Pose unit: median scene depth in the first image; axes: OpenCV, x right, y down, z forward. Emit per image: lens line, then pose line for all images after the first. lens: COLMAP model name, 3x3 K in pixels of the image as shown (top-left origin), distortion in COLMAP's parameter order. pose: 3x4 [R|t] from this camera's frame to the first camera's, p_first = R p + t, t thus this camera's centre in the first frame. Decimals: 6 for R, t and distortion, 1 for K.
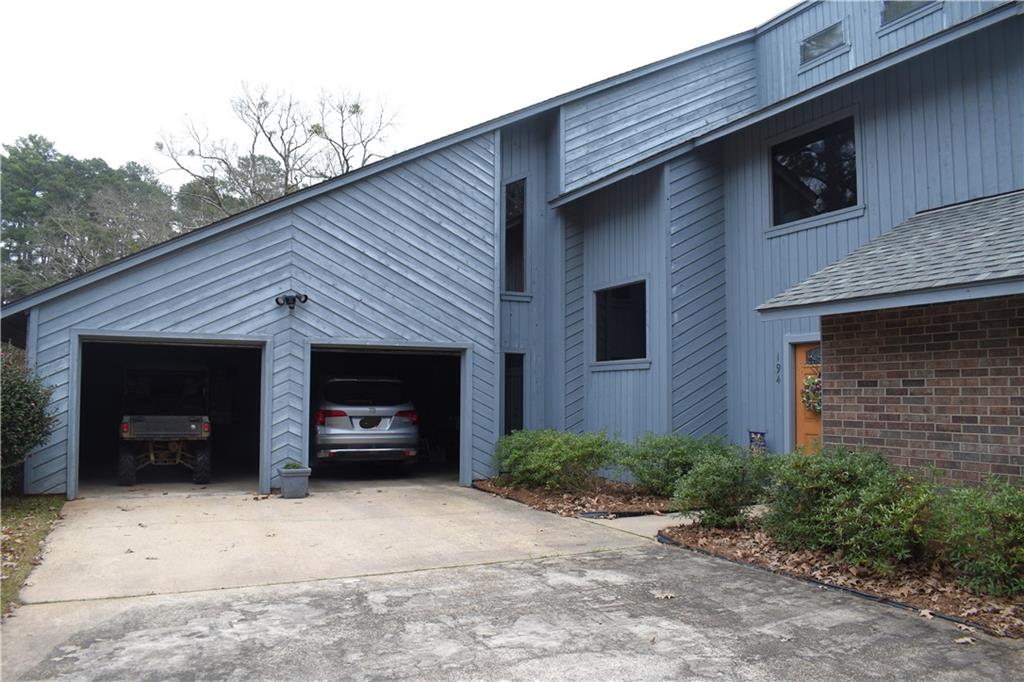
lens RADIAL K [[797.4, 0, 509.6], [0, 797.4, 338.0], [0, 0, 1]] dist [-0.091363, 0.009931]
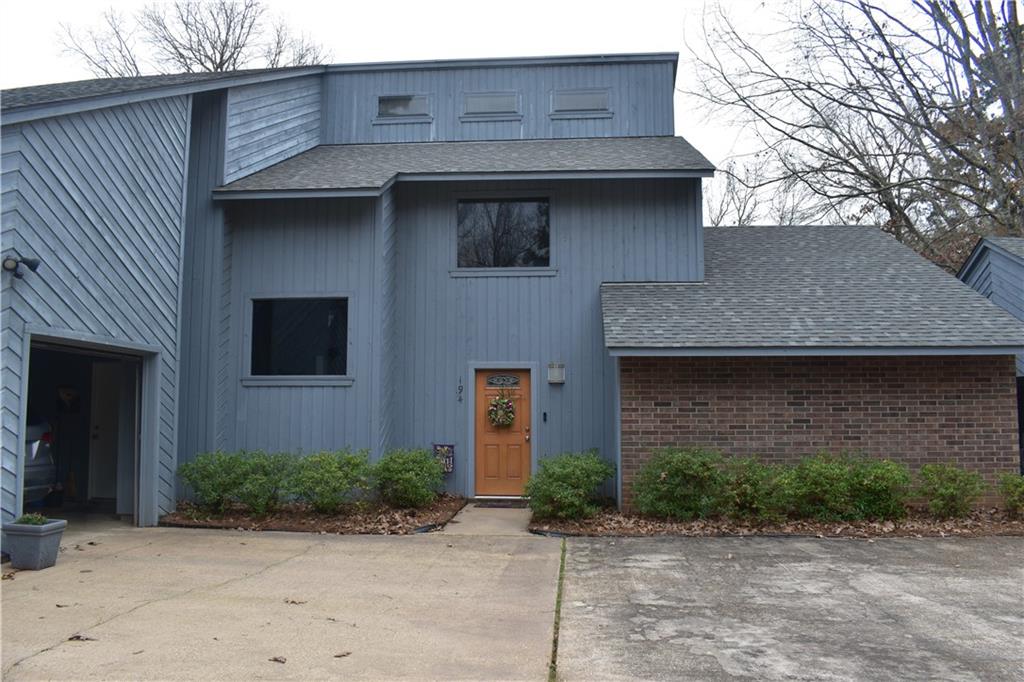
lens RADIAL K [[797.4, 0, 509.6], [0, 797.4, 338.0], [0, 0, 1]] dist [-0.091363, 0.009931]
pose [[0.493141, 0.078838, 0.866370, -0.620424], [-0.060306, 0.996587, -0.056361, 0.023297], [-0.867857, -0.024453, 0.496212, 0.334561]]
